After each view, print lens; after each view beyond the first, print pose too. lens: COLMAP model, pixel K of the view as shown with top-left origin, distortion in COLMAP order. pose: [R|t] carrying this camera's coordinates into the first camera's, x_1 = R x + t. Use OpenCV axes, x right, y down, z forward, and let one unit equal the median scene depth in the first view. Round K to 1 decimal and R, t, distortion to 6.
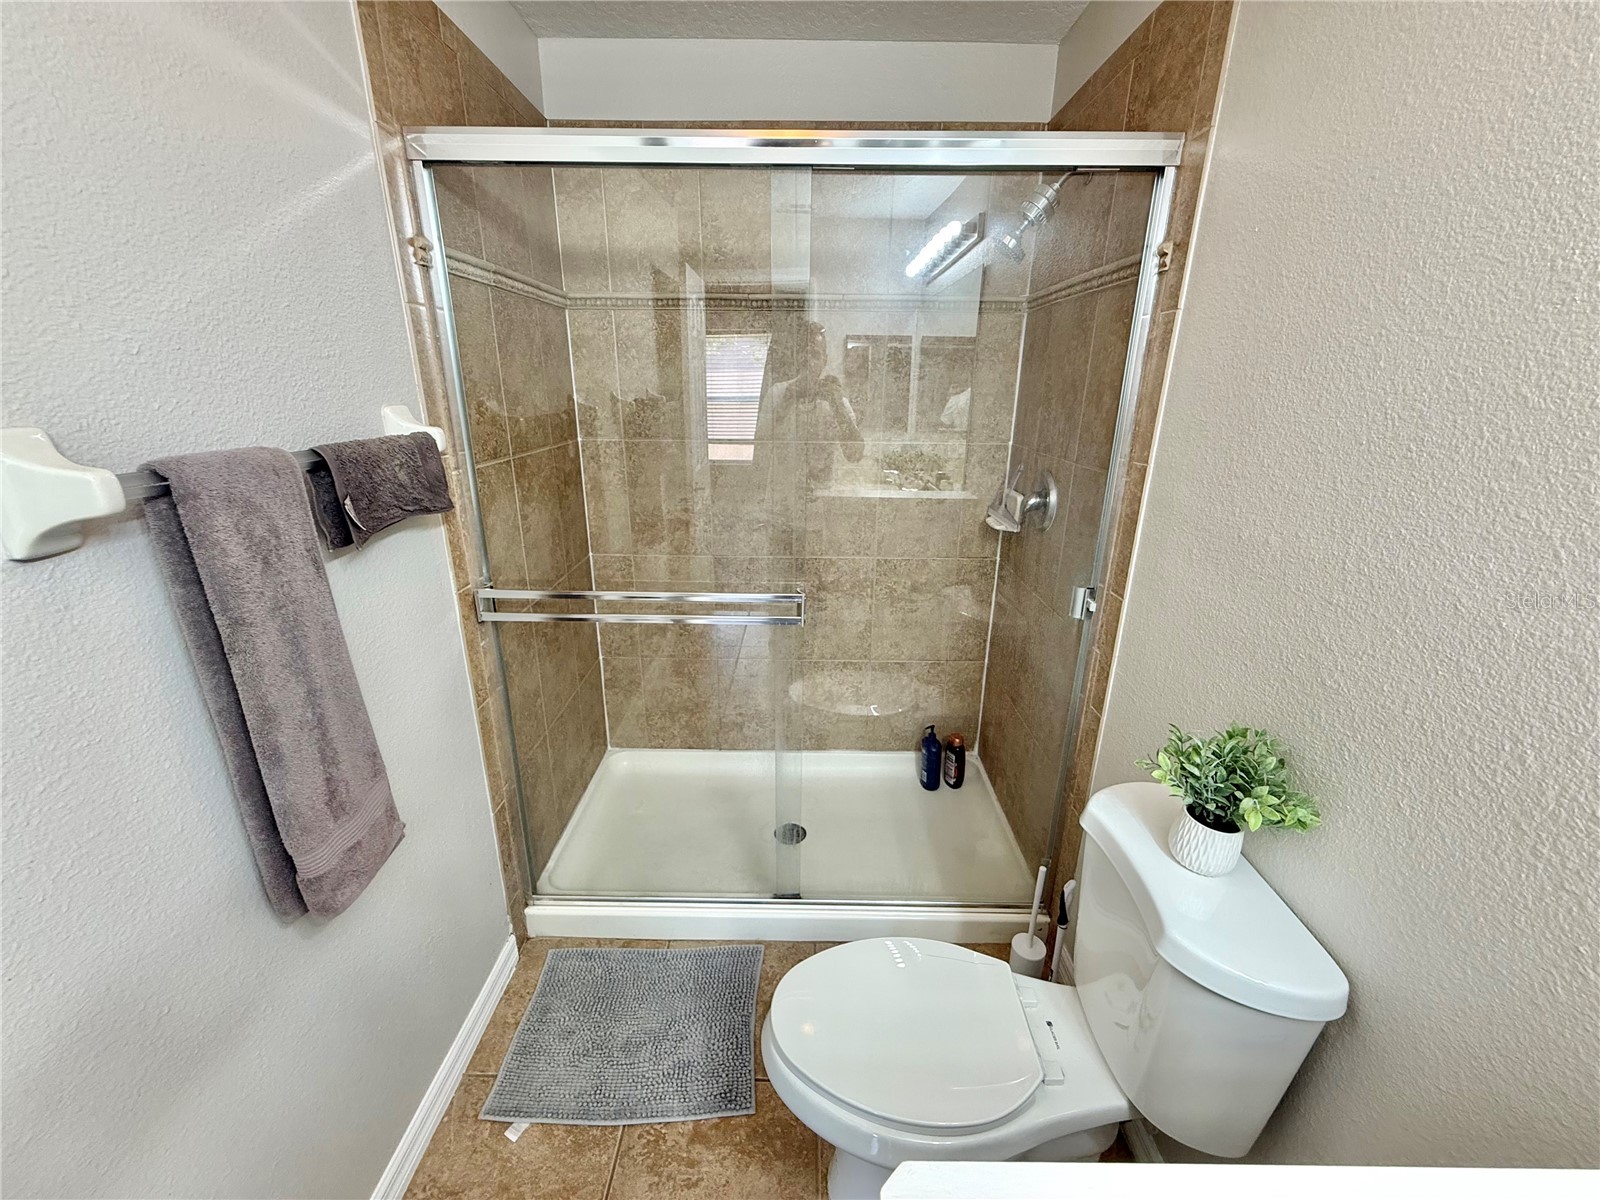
lens RADIAL K [[636.1, 0, 798.7], [0, 636.1, 599.4], [0, 0, 1]] dist [0.000144, 0.000254]
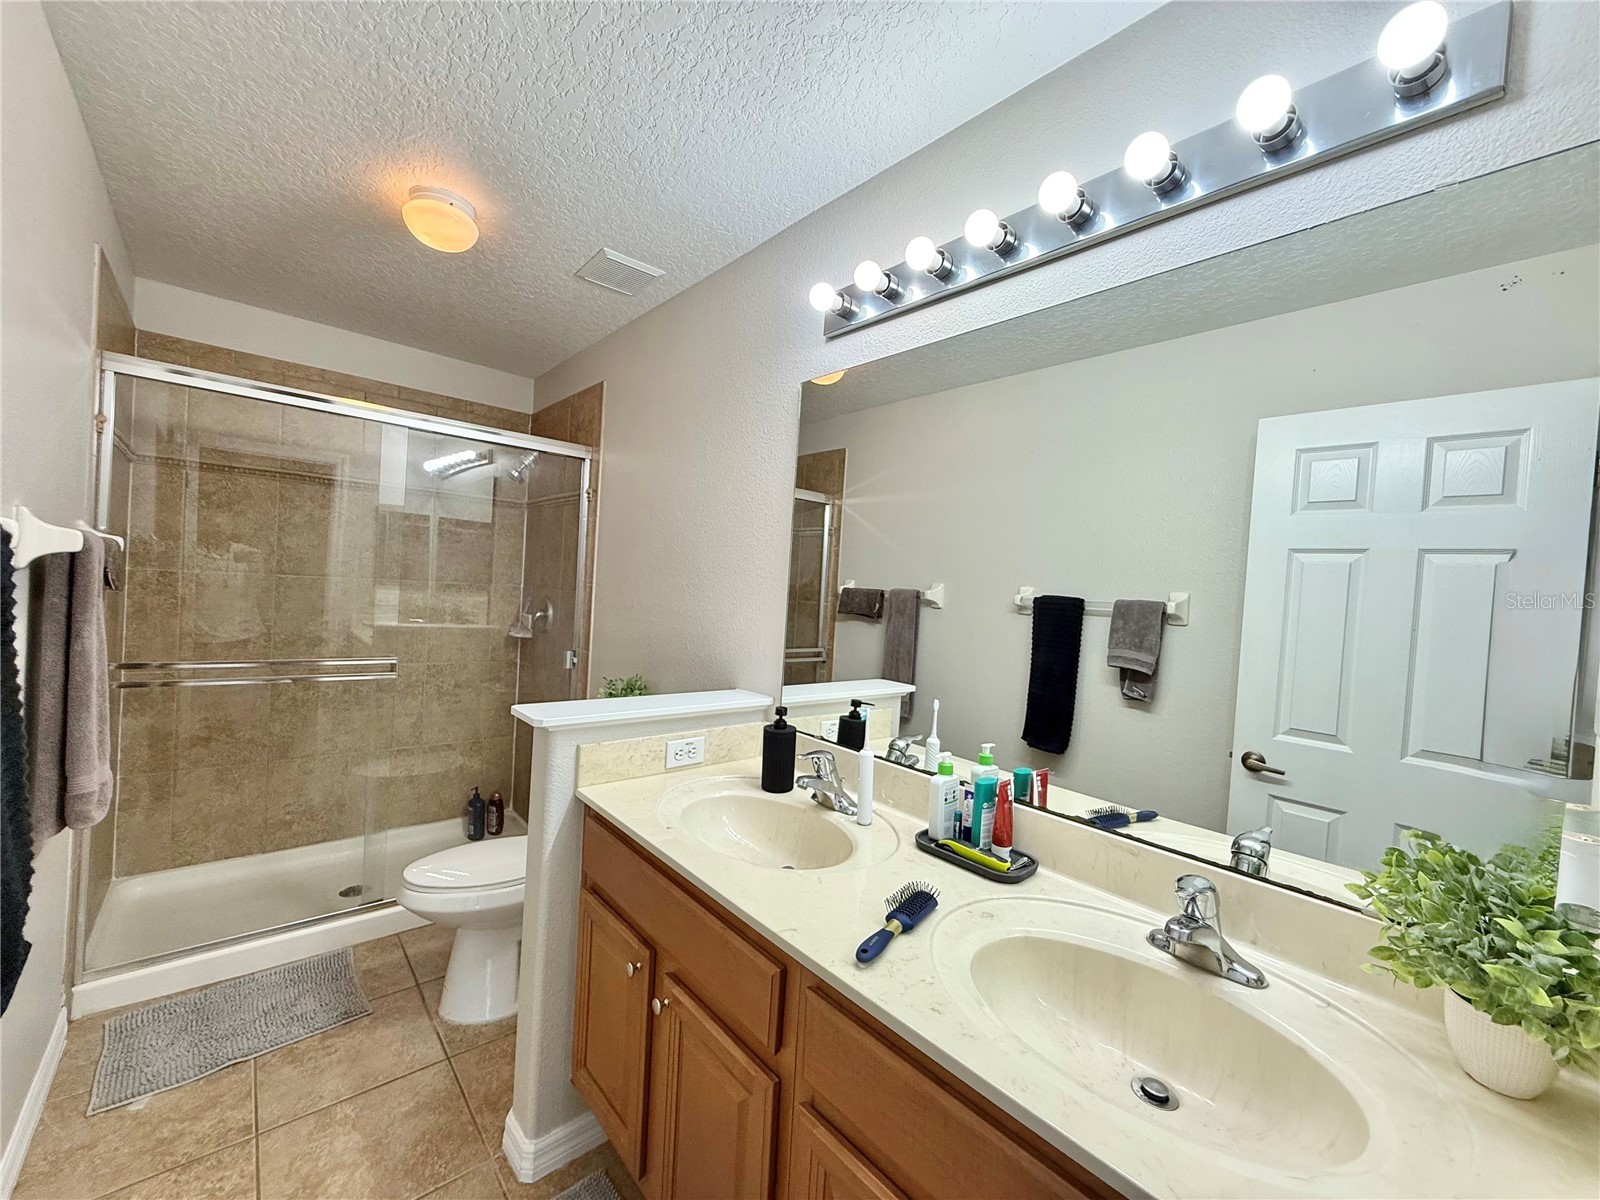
lens RADIAL K [[636.1, 0, 798.7], [0, 636.1, 599.4], [0, 0, 1]] dist [0.000144, 0.000254]
pose [[0.742017, 0.022869, 0.669990, -0.208736], [0.168611, 0.960923, -0.219537, 0.243512], [-0.648830, 0.275868, 0.709166, -0.543062]]
